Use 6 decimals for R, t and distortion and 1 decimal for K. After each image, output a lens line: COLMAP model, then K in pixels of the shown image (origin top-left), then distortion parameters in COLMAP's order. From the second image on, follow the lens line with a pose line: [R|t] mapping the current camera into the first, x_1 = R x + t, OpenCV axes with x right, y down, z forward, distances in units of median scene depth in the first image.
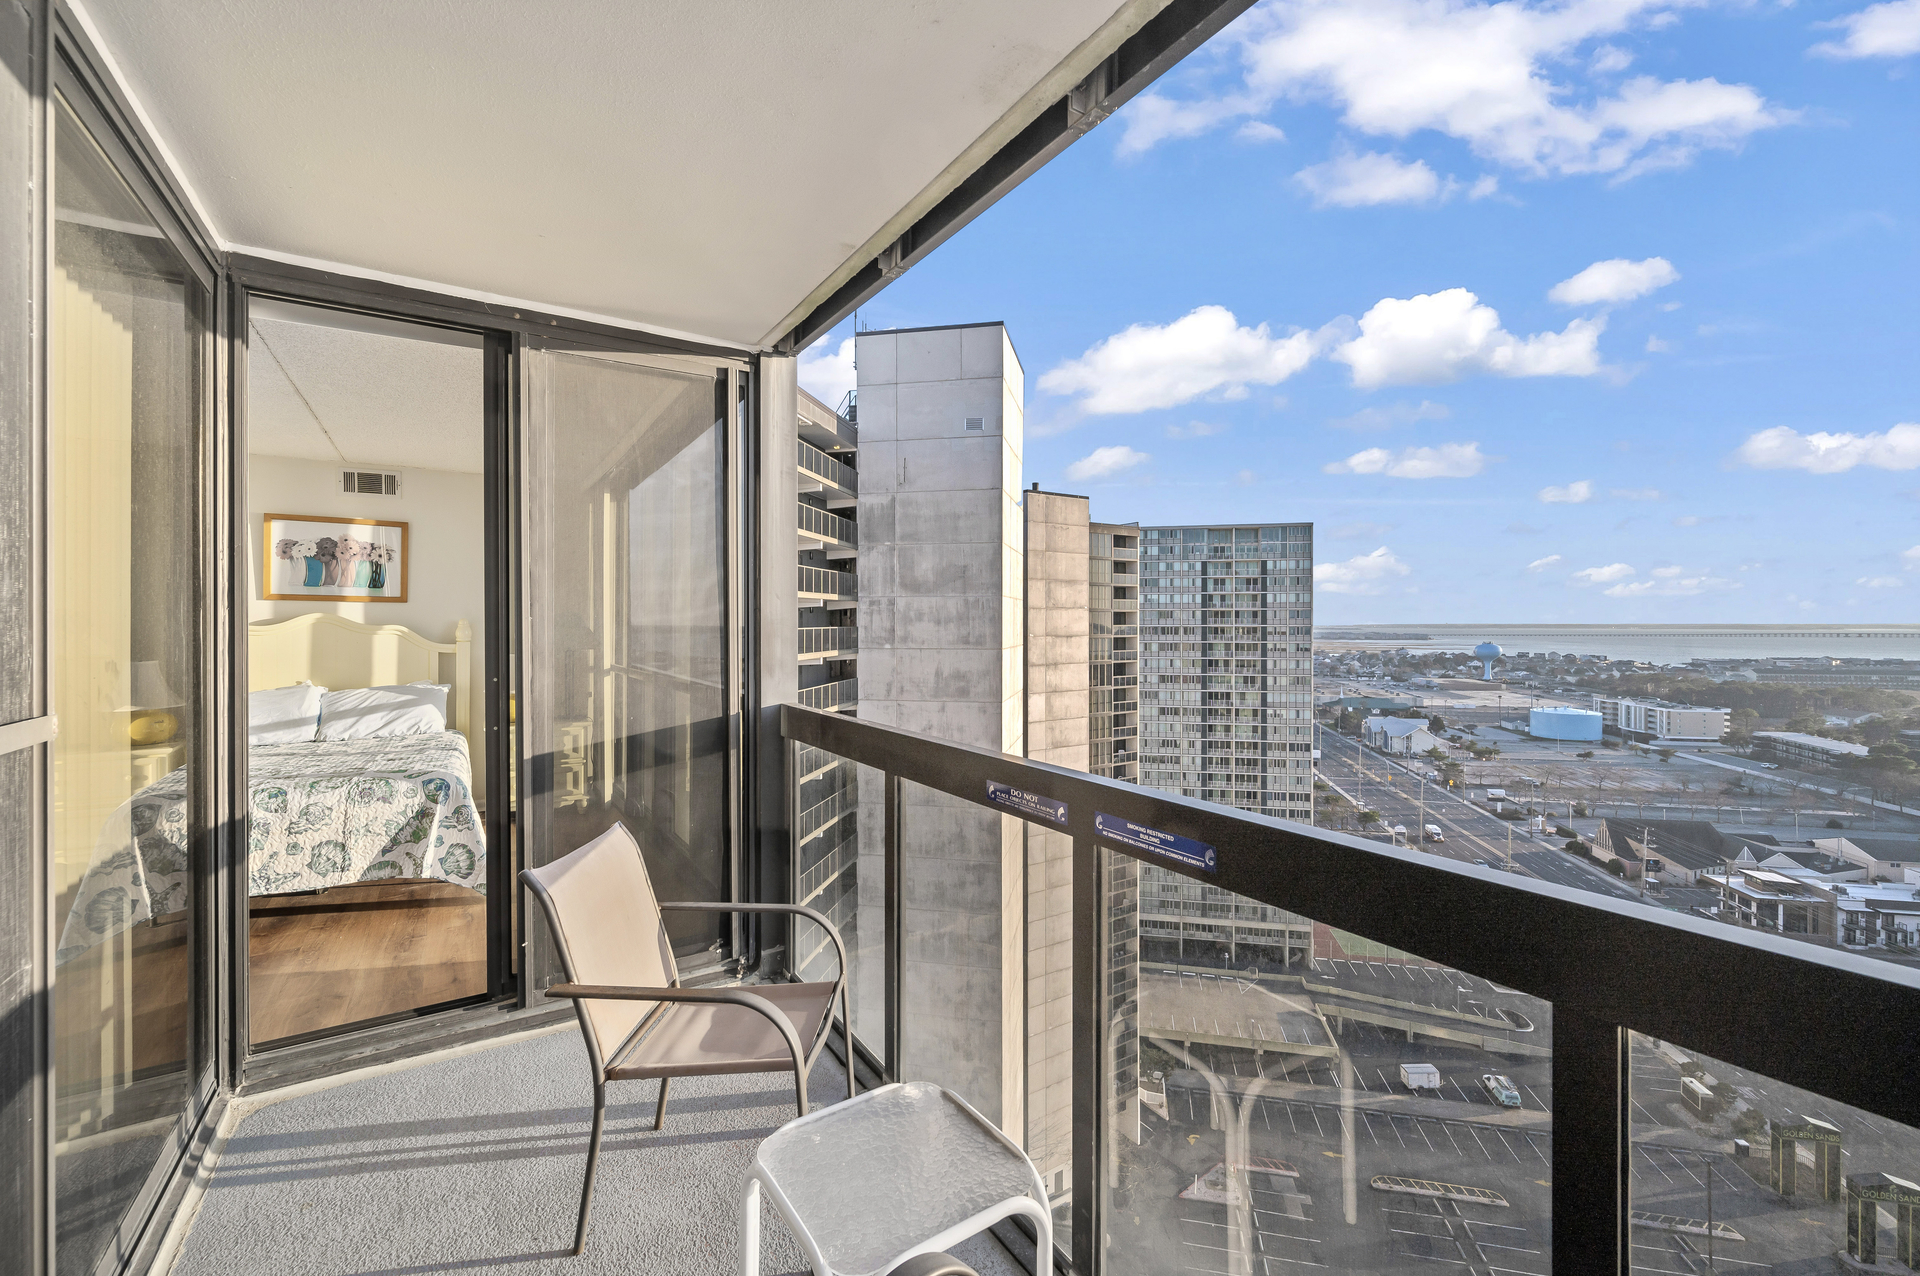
lens RADIAL K [[765.6, 0, 969.7], [0, 765.6, 625.2], [0, 0, 1]] dist [0.000881, 0.000003]
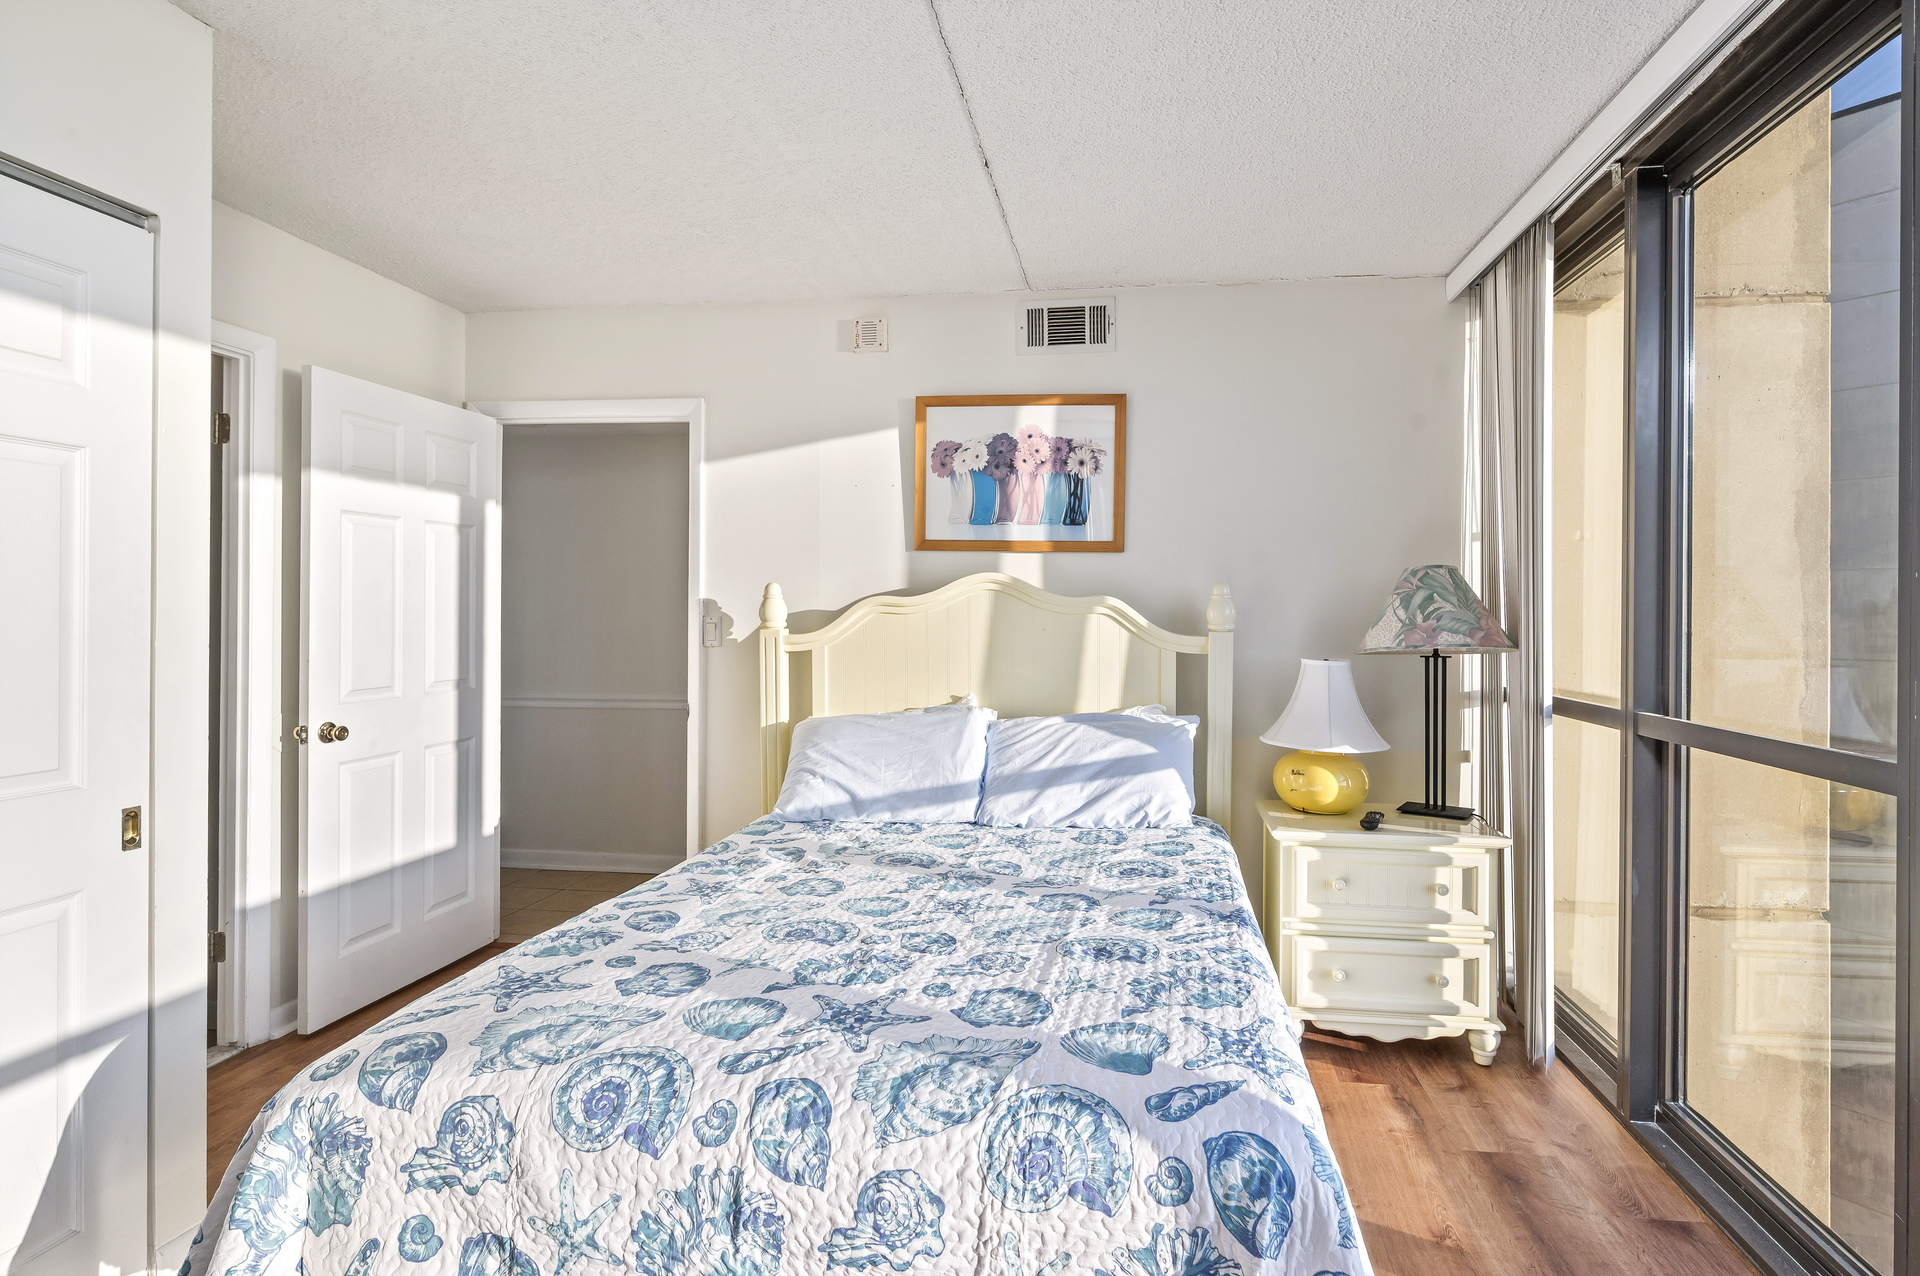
lens RADIAL K [[952.2, 0, 964.1], [0, 952.2, 626.0], [0, 0, 1]] dist [-0.001619, -0.000088]
pose [[0.712850, 0.008641, -0.701263, -0.391856], [-0.004463, 0.999960, 0.007784, 0.015694], [0.701302, -0.002419, 0.712860, 0.508934]]
